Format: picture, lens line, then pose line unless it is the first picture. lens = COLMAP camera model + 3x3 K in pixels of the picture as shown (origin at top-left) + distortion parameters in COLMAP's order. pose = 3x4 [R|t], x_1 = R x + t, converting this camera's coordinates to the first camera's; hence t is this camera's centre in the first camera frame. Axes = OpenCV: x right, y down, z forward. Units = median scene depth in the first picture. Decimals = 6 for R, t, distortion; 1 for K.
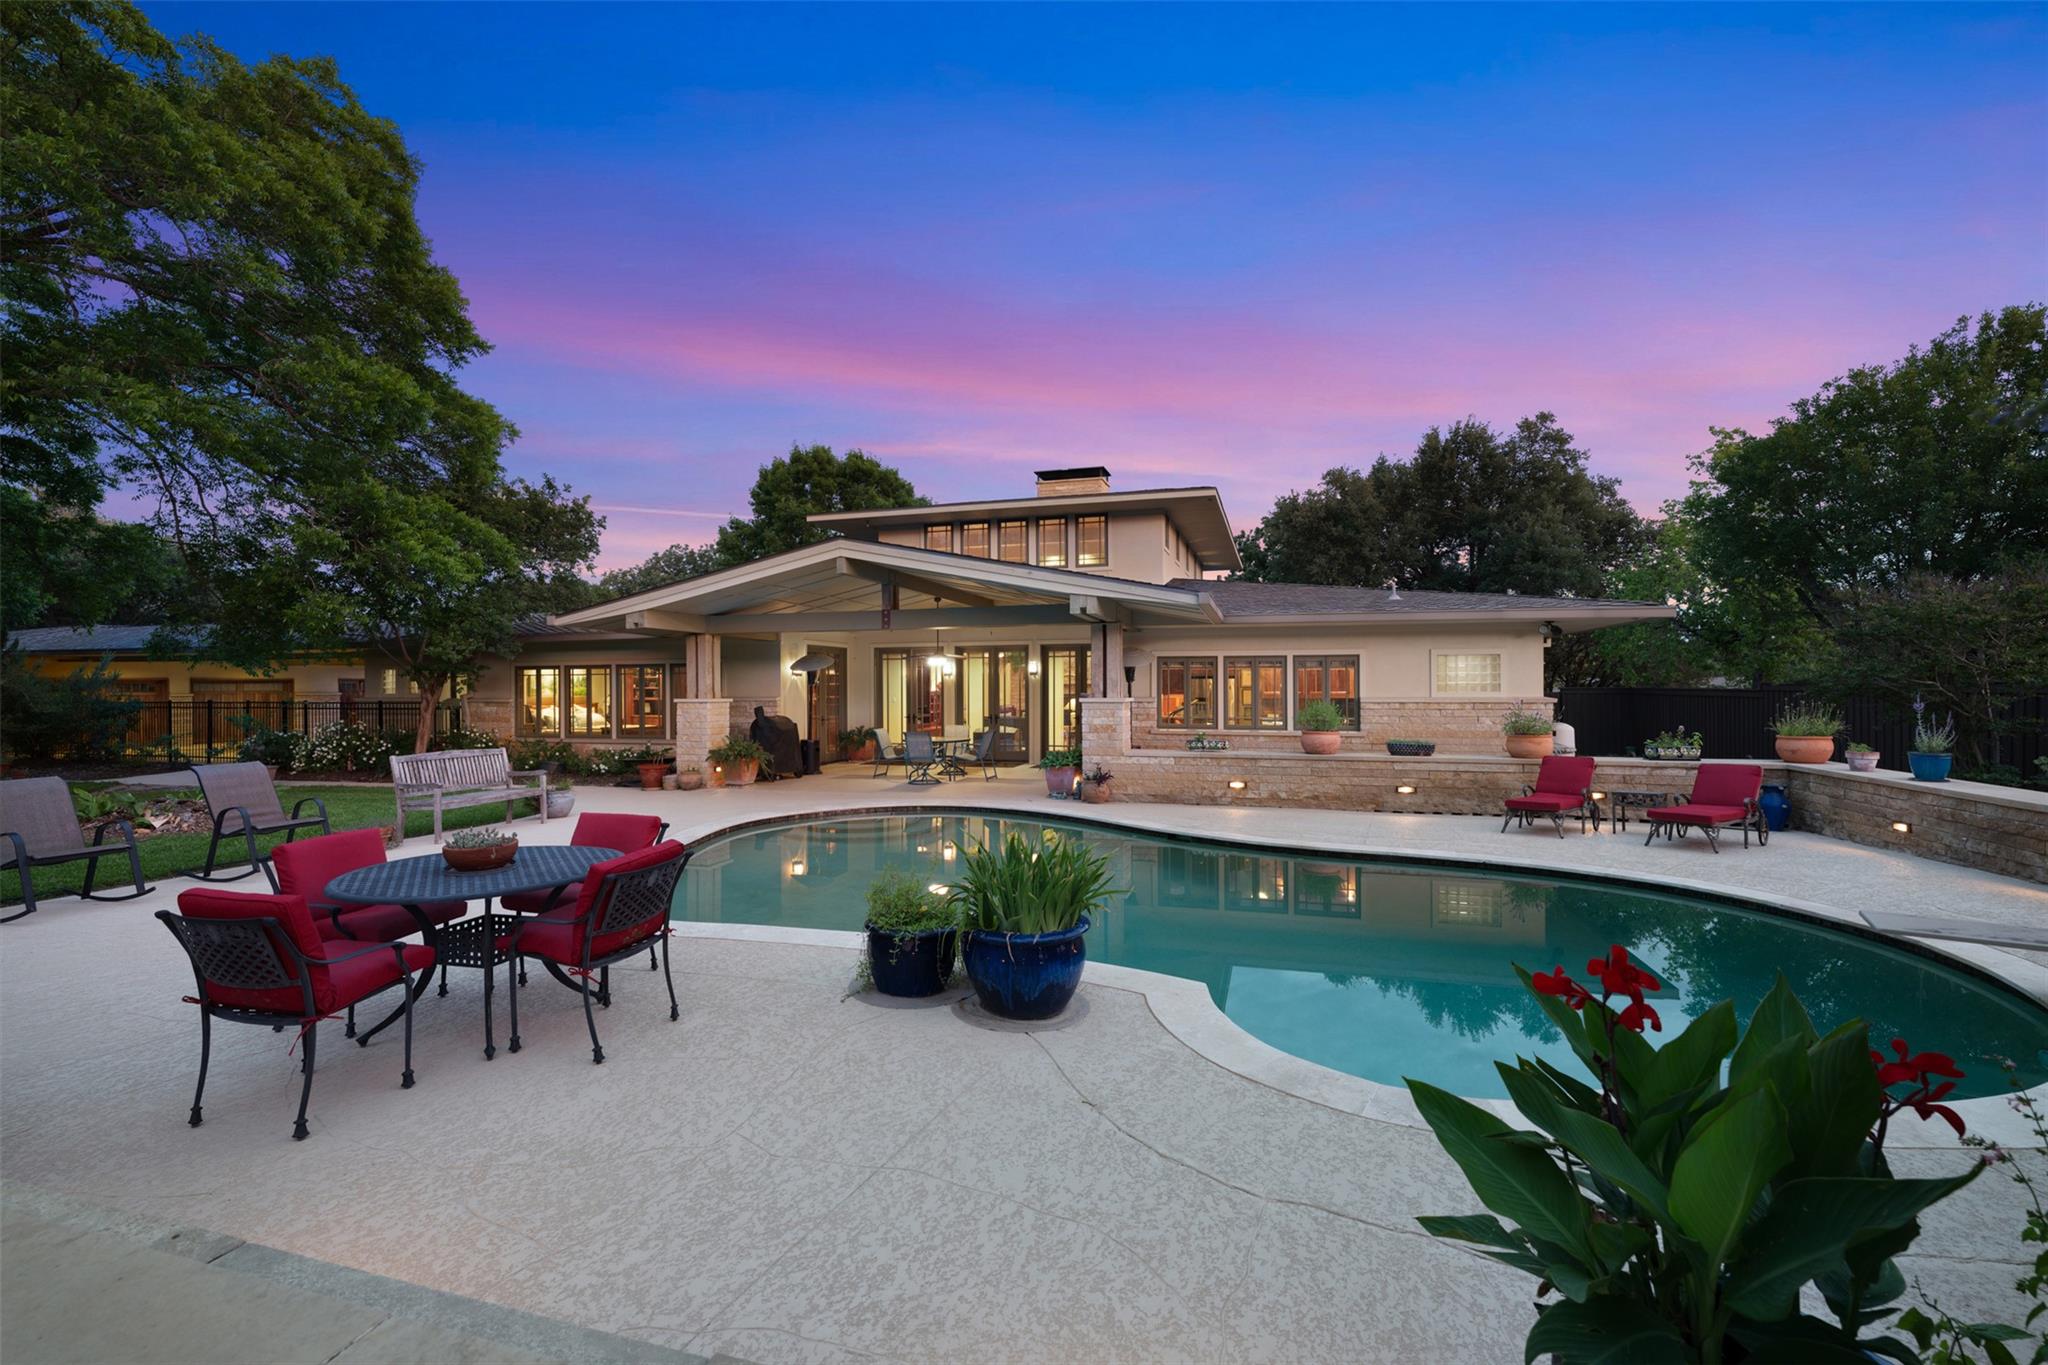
lens RADIAL K [[860.8, 0, 1033.1], [0, 860.8, 676.4], [0, 0, 1]] dist [0.001704, -0.001108]
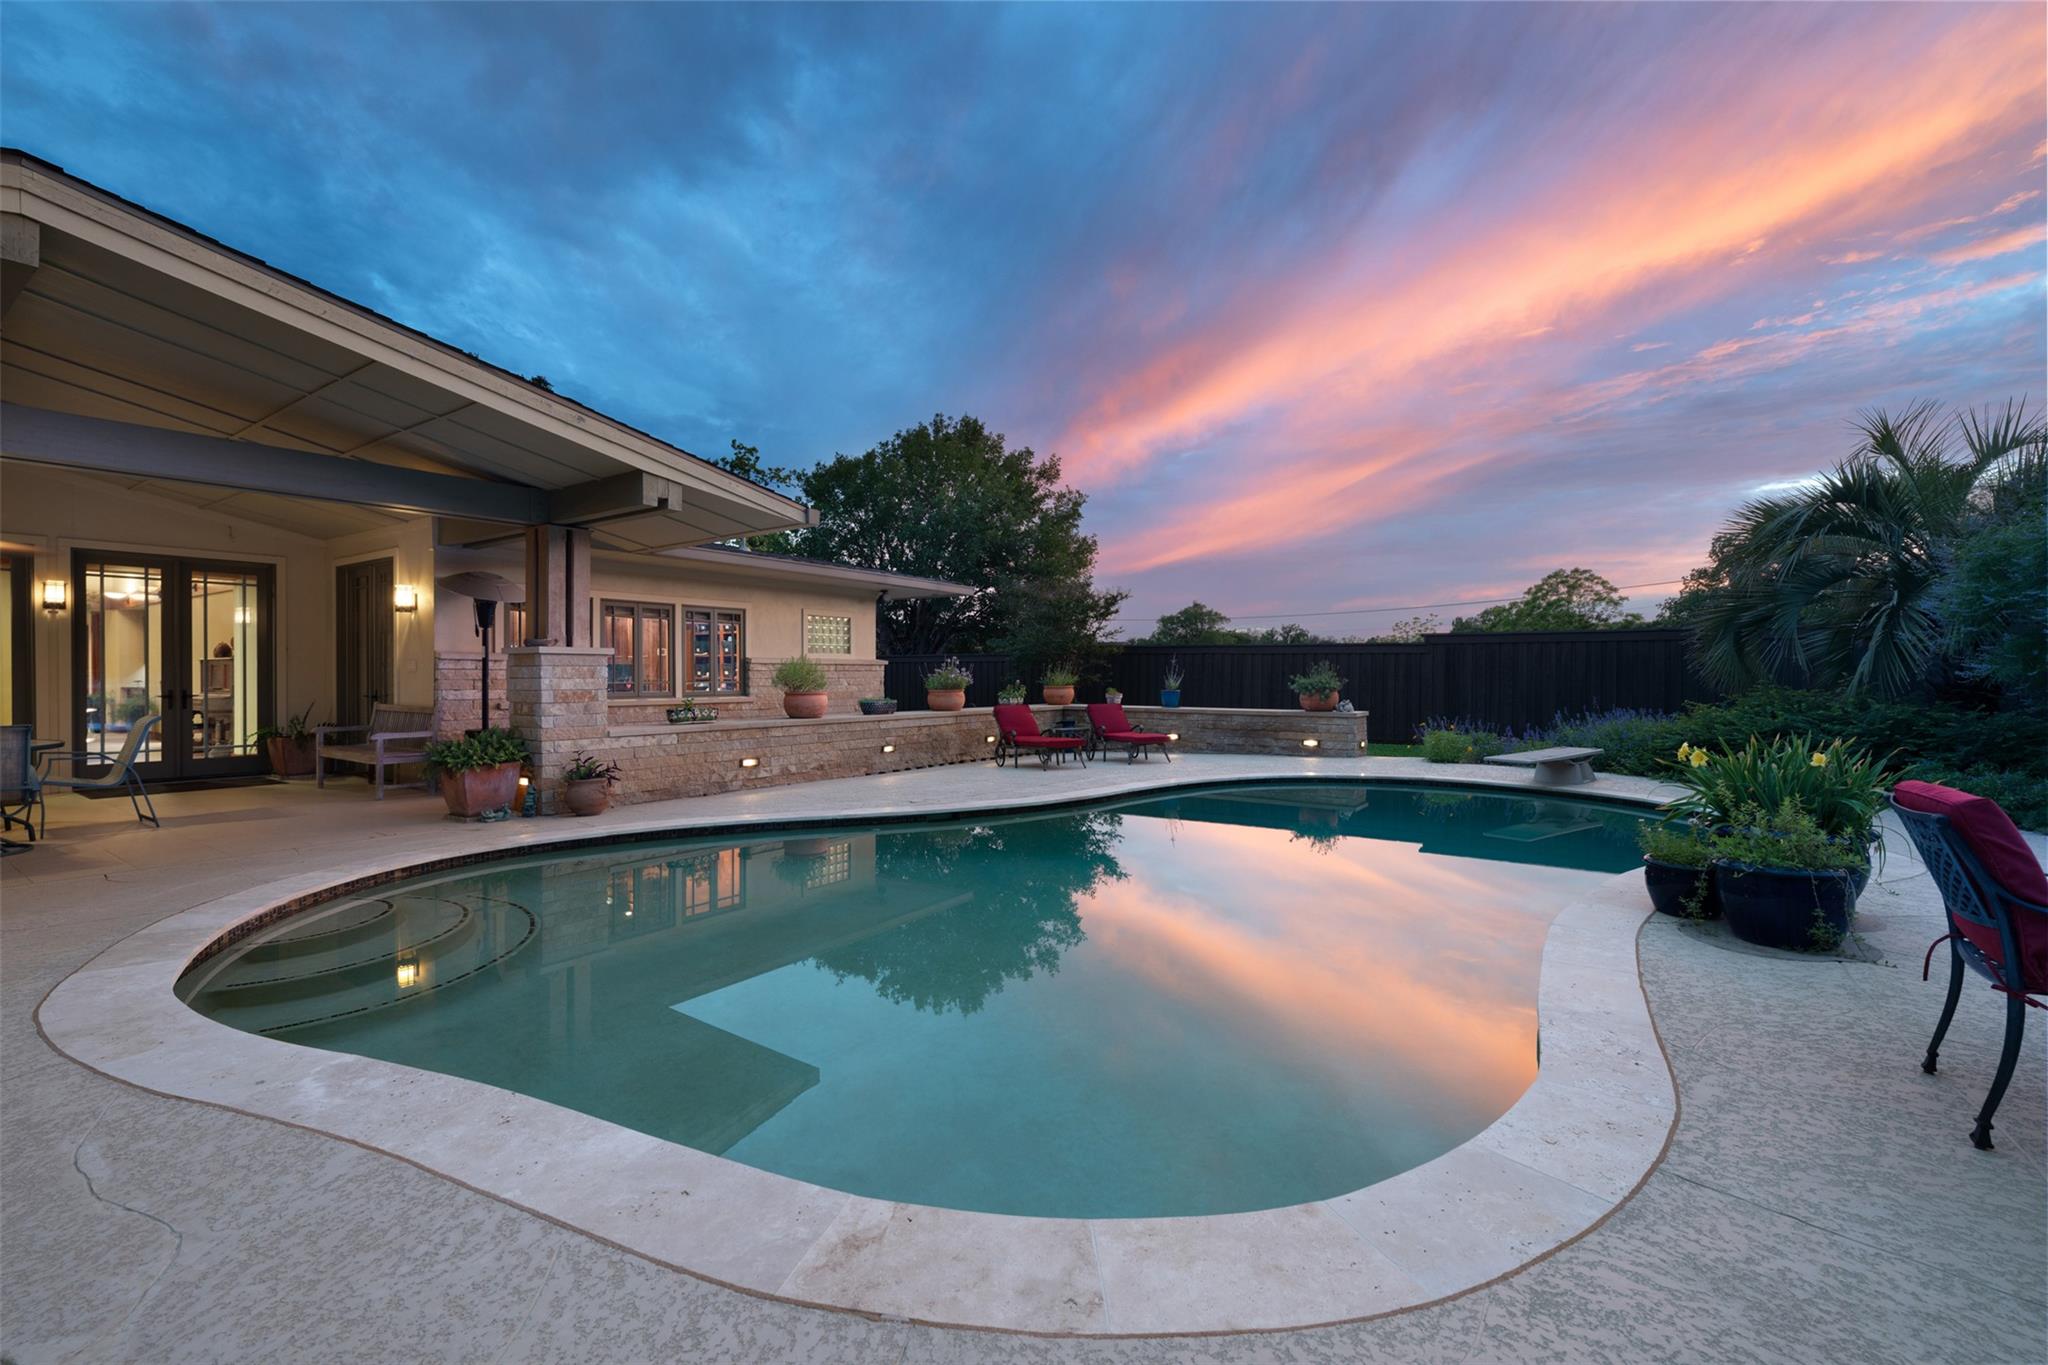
lens RADIAL K [[860.8, 0, 1028.8], [0, 860.8, 691.9], [0, 0, 1]] dist [0.001704, -0.001108]
pose [[0.340880, -0.018271, 0.939929, -0.407306], [-0.012910, 0.999626, 0.024113, 0.039265], [-0.940018, -0.020355, 0.340517, 0.492271]]
